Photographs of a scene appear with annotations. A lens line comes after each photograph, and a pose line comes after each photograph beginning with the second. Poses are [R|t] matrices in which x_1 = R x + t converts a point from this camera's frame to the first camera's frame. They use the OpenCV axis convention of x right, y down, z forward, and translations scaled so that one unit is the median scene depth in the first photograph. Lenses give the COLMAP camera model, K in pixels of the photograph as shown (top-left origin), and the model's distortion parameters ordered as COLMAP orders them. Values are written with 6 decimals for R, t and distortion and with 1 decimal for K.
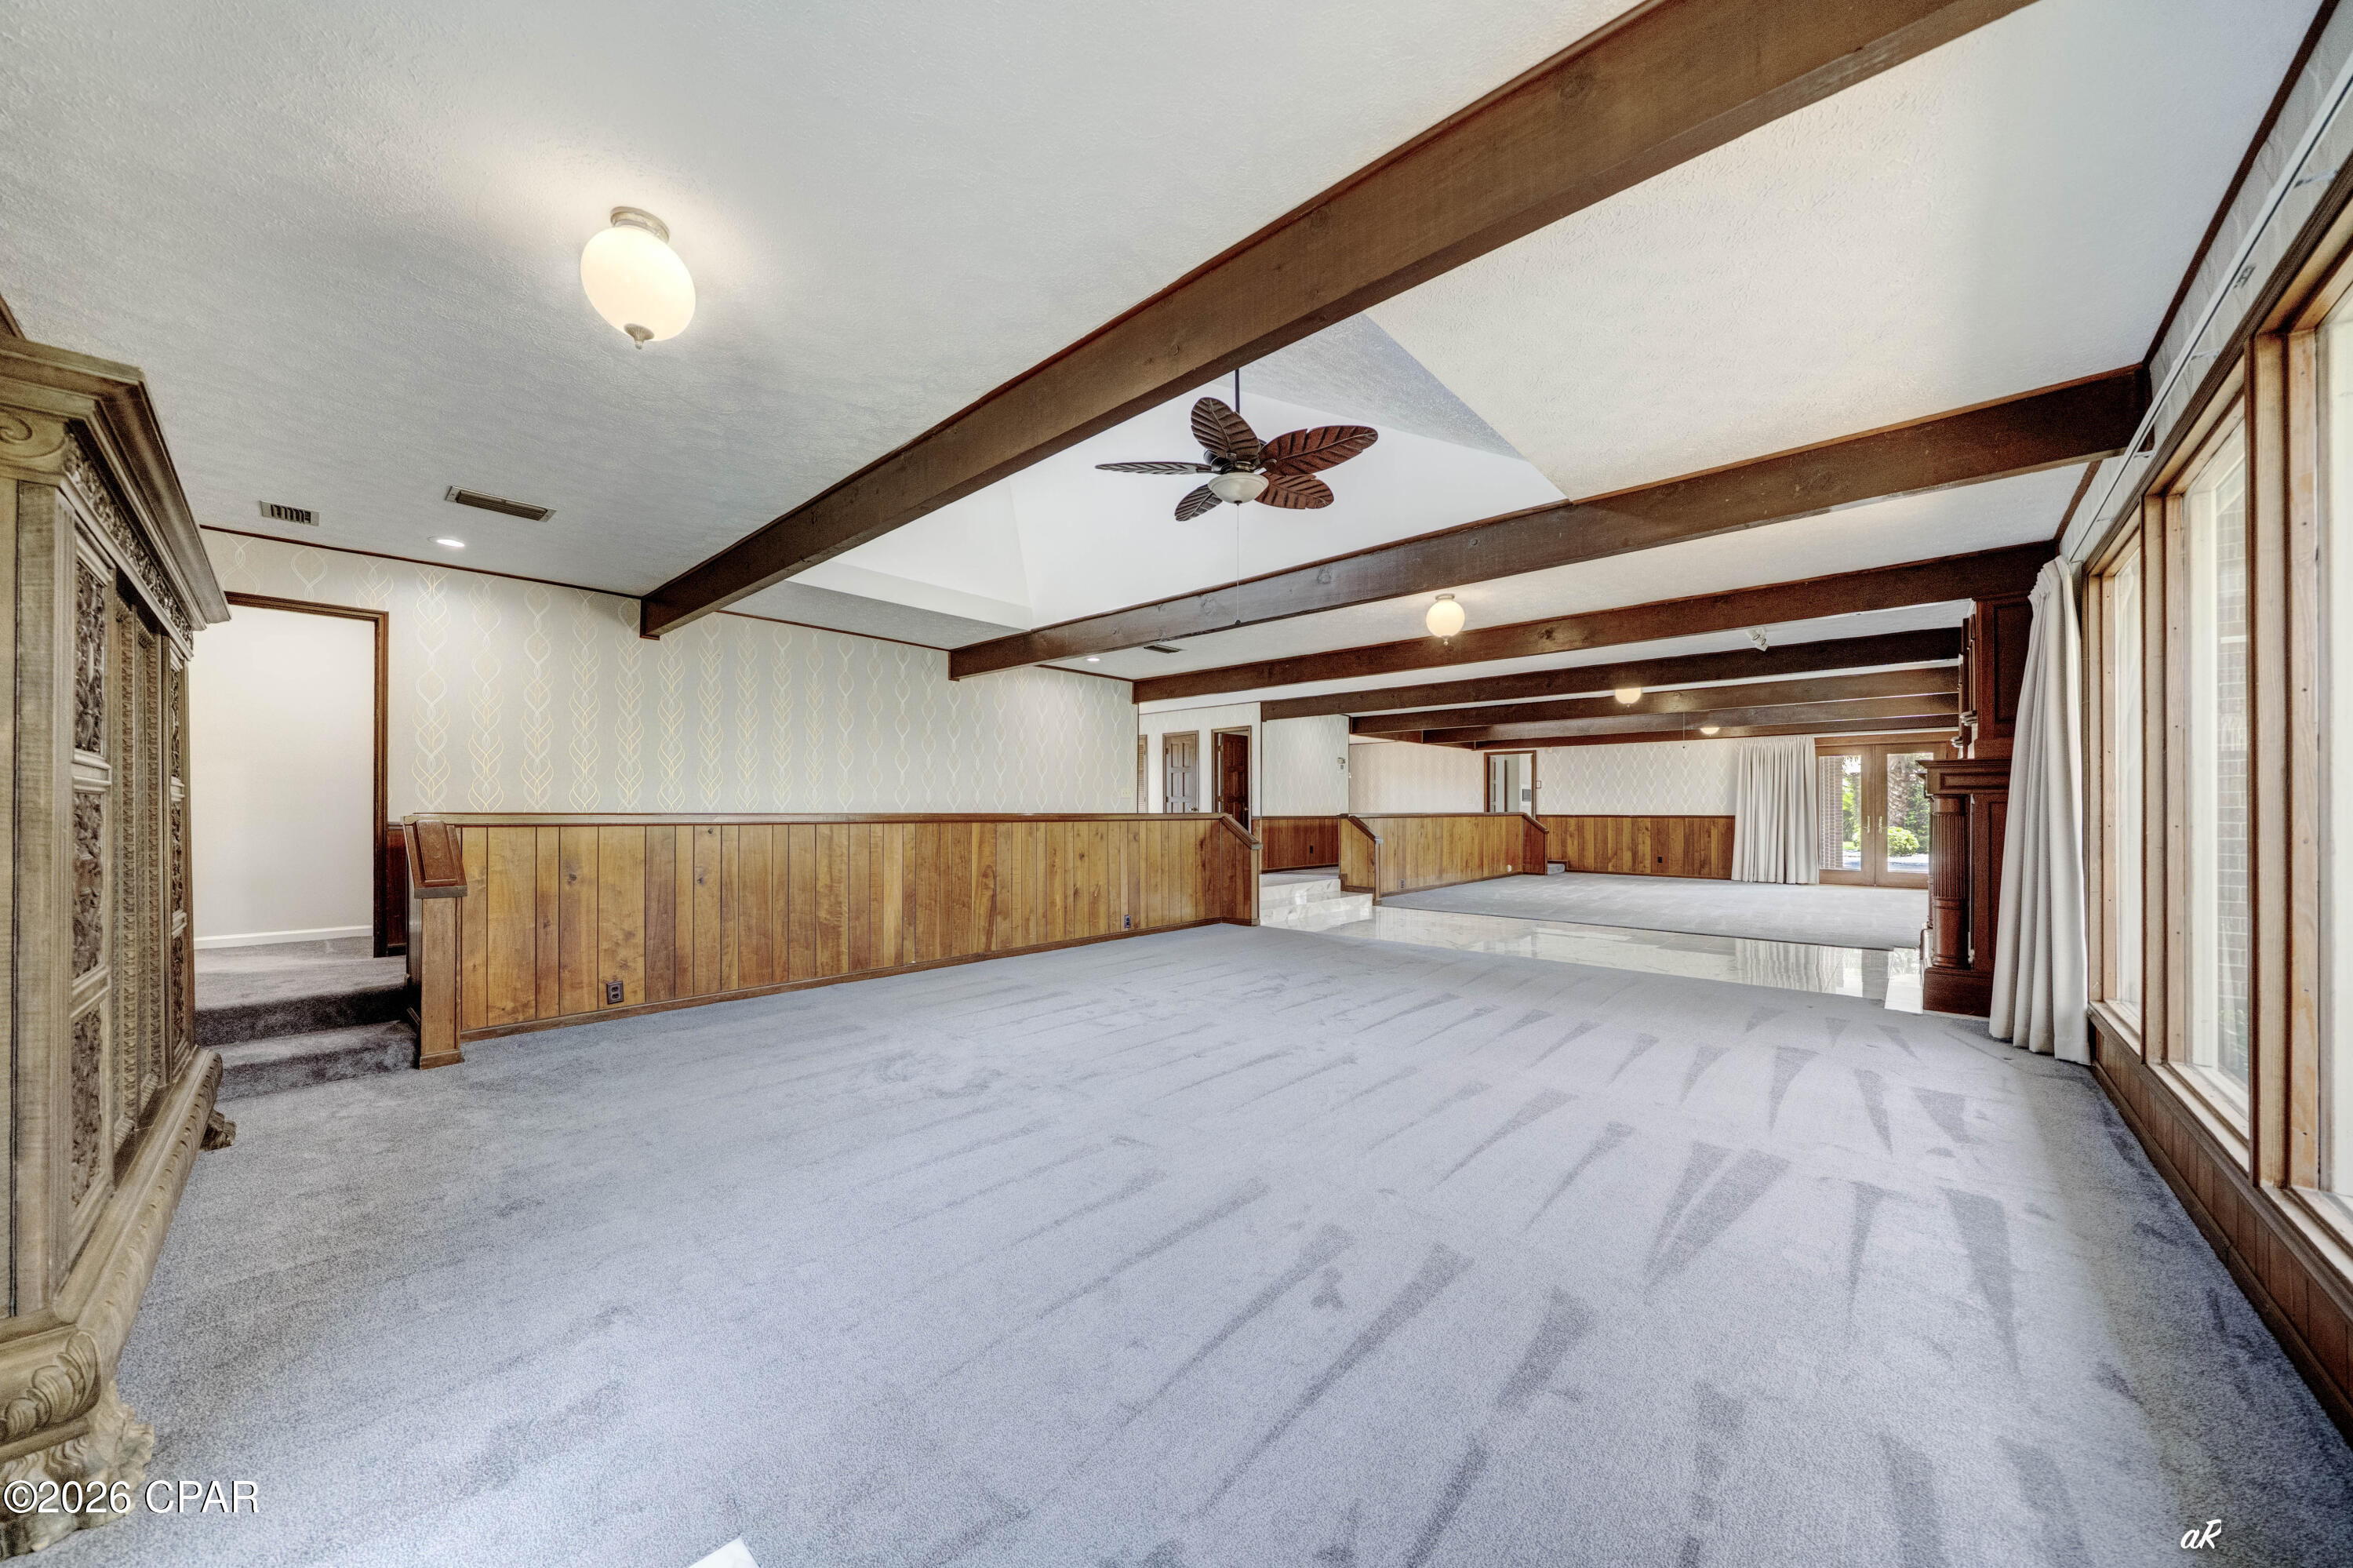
lens RADIAL K [[787.1, 0, 1176.5], [0, 787.1, 784.0], [0, 0, 1]] dist [0.000244, 0.000019]
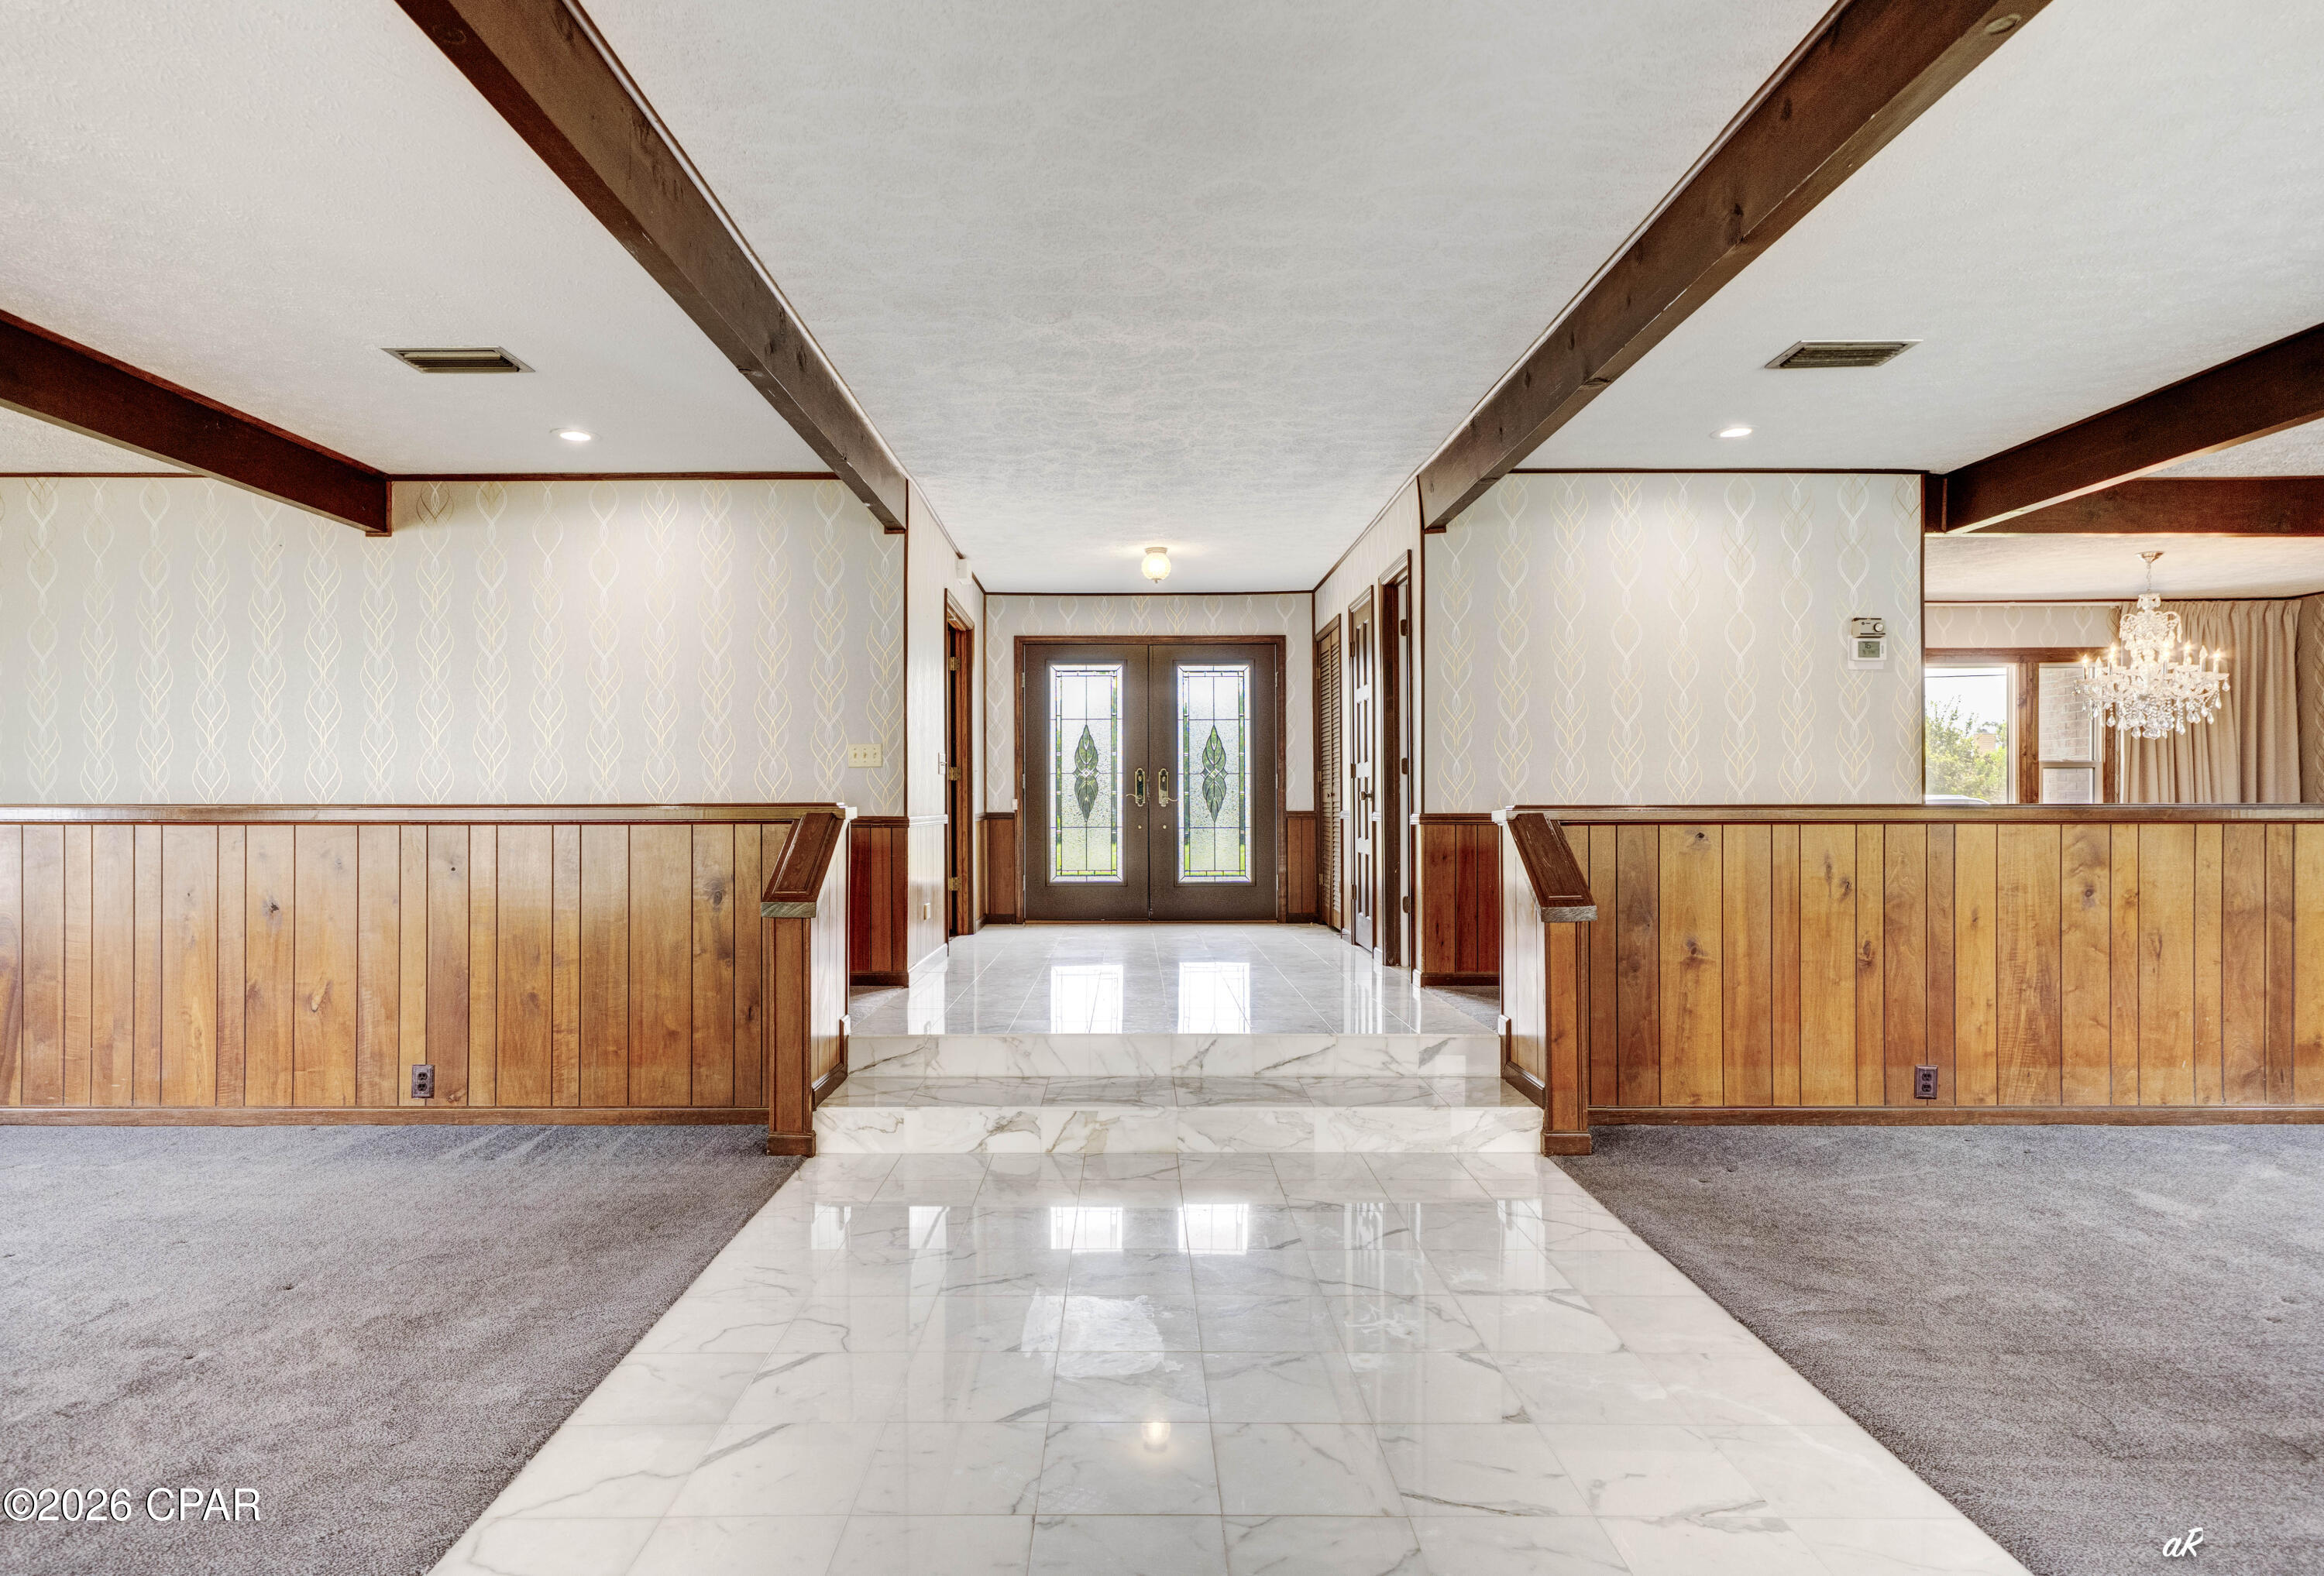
lens RADIAL K [[1398.9, 0, 1162.0], [0, 1398.9, 788.0], [0, 0, 1]] dist [-0.022060, -0.000226]
pose [[0.680099, -0.007039, -0.733086, 0.650412], [0.028993, 0.999430, 0.017301, 0.026217], [0.732546, -0.033021, 0.679916, 0.758223]]
